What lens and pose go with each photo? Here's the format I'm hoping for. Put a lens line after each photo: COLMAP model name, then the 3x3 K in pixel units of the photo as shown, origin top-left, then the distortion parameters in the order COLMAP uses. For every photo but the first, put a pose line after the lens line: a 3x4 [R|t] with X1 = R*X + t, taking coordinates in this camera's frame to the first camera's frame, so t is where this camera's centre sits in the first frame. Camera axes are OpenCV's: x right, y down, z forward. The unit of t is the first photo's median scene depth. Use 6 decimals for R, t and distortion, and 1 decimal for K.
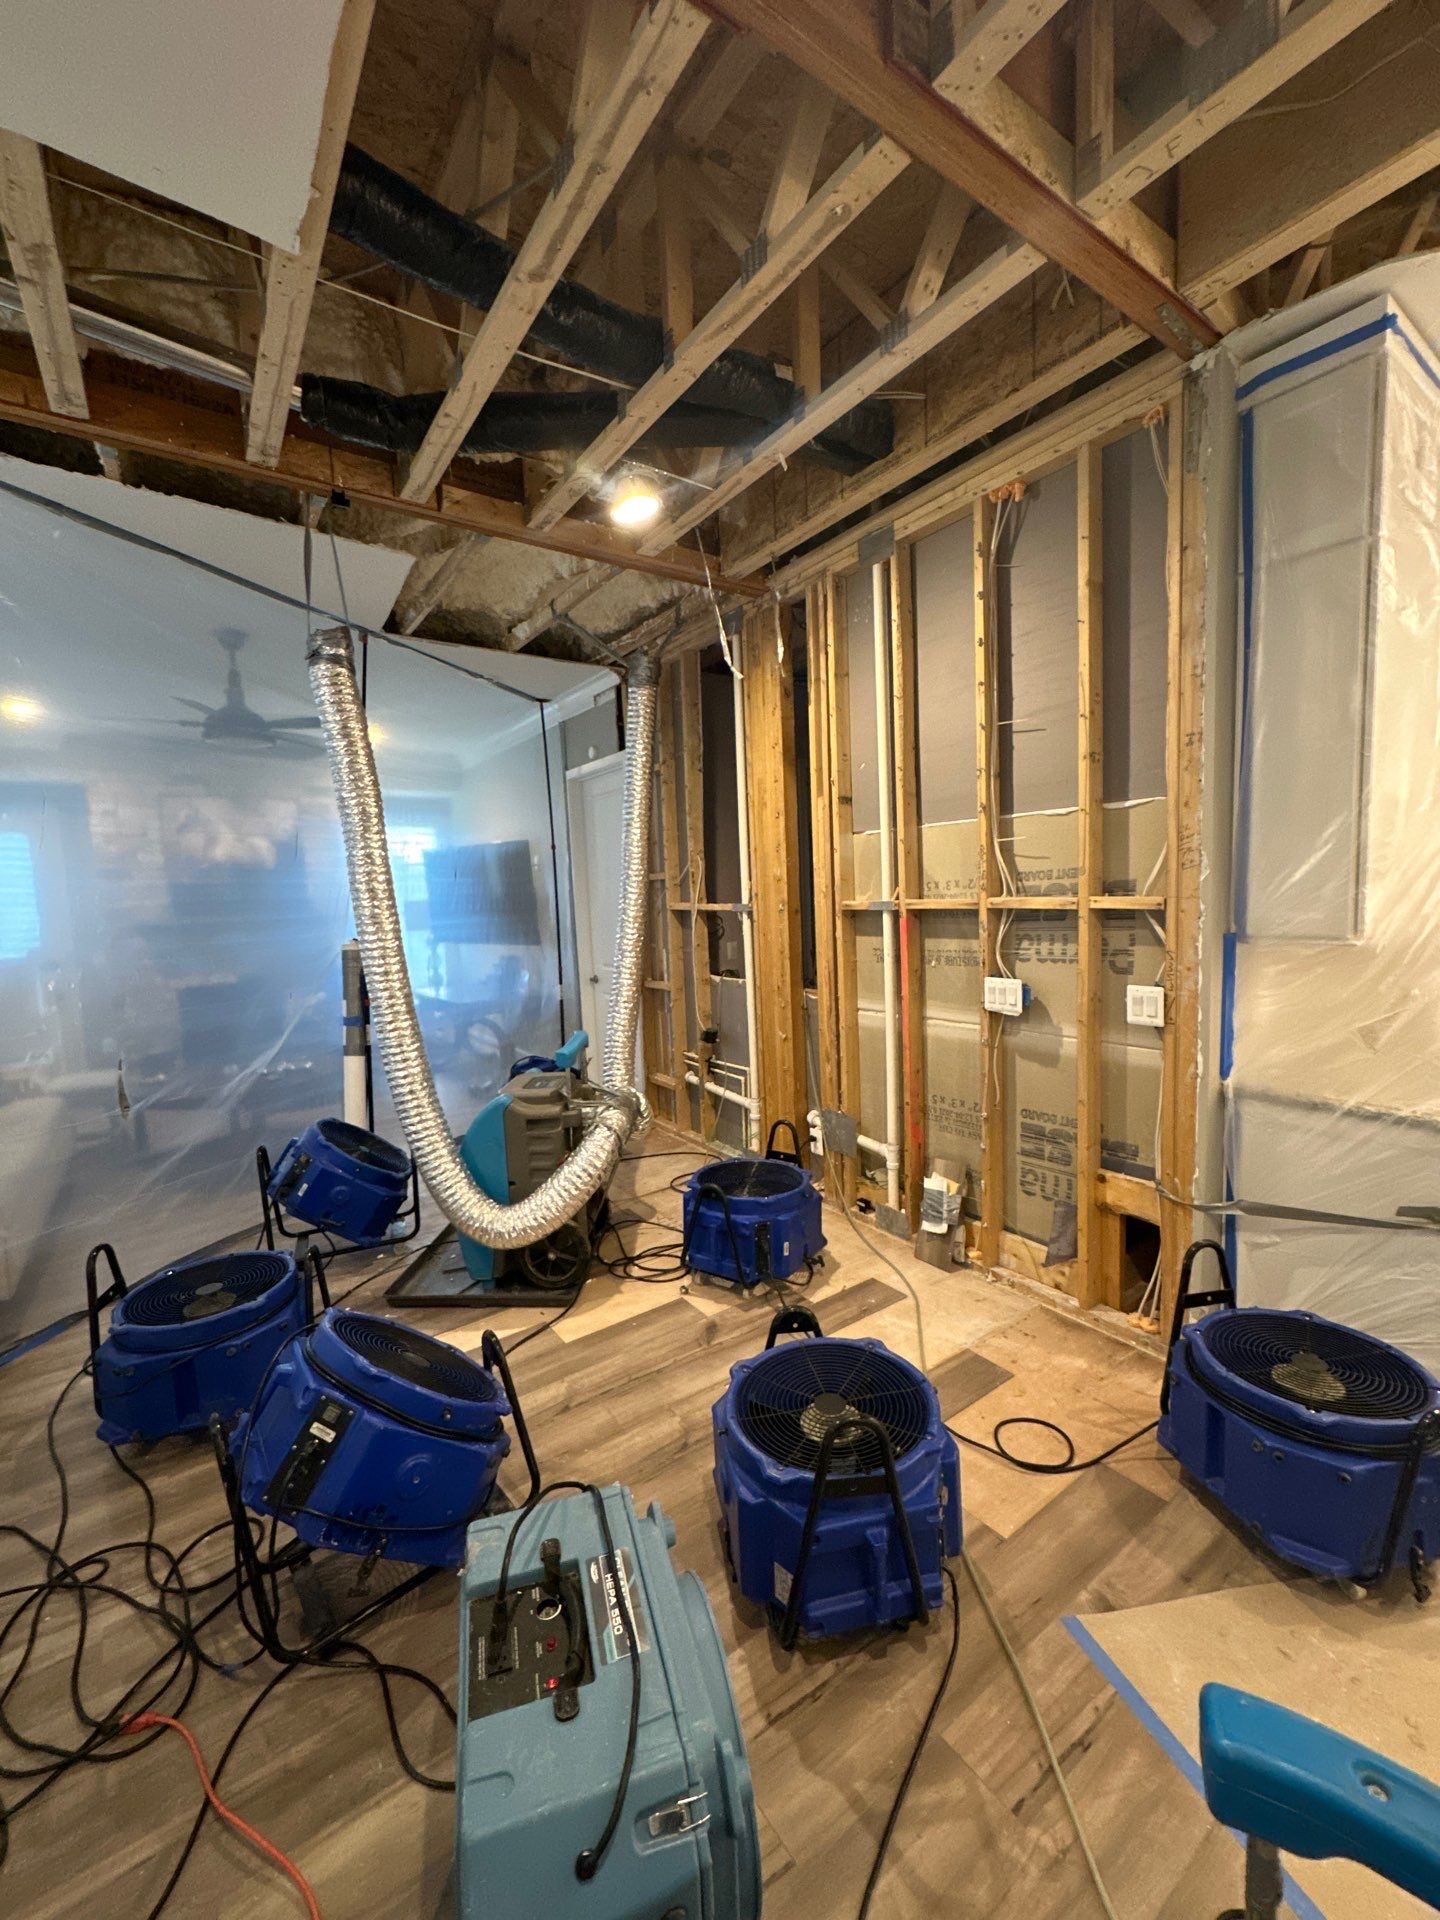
lens RADIAL K [[767.3, 0, 729.4], [0, 767.3, 958.6], [0, 0, 1]] dist [-0.000274, 0.000030]
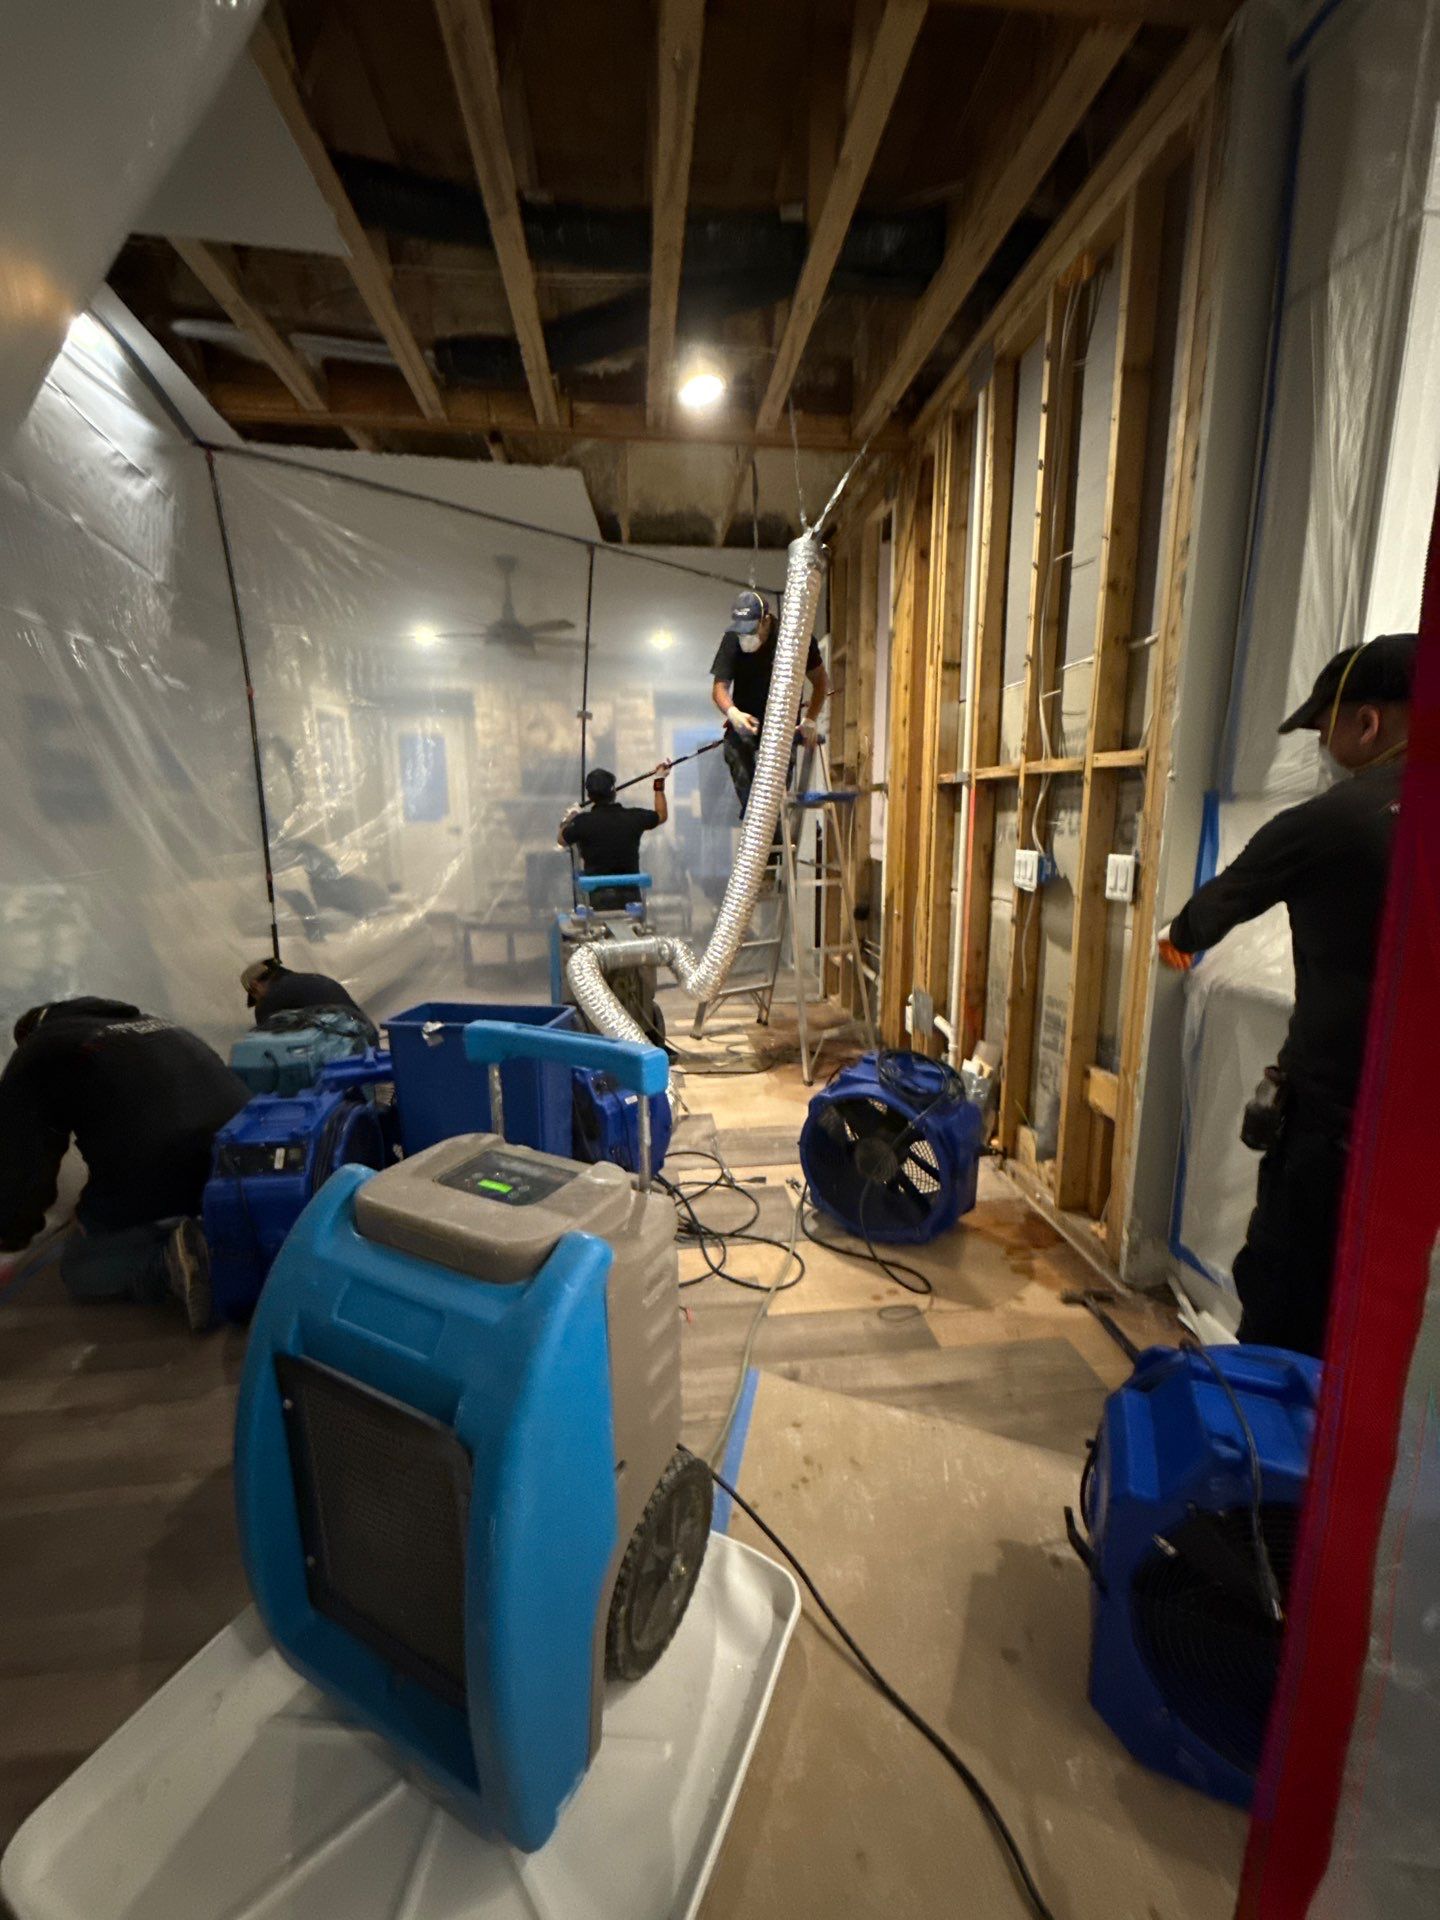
lens RADIAL K [[767.3, 0, 729.4], [0, 767.3, 958.6], [0, 0, 1]] dist [-0.000274, 0.000030]
pose [[0.876455, 0.123759, -0.465307, 0.463742], [-0.072682, 0.989335, 0.126232, 0.060469], [0.475967, -0.076817, 0.876102, 0.009851]]
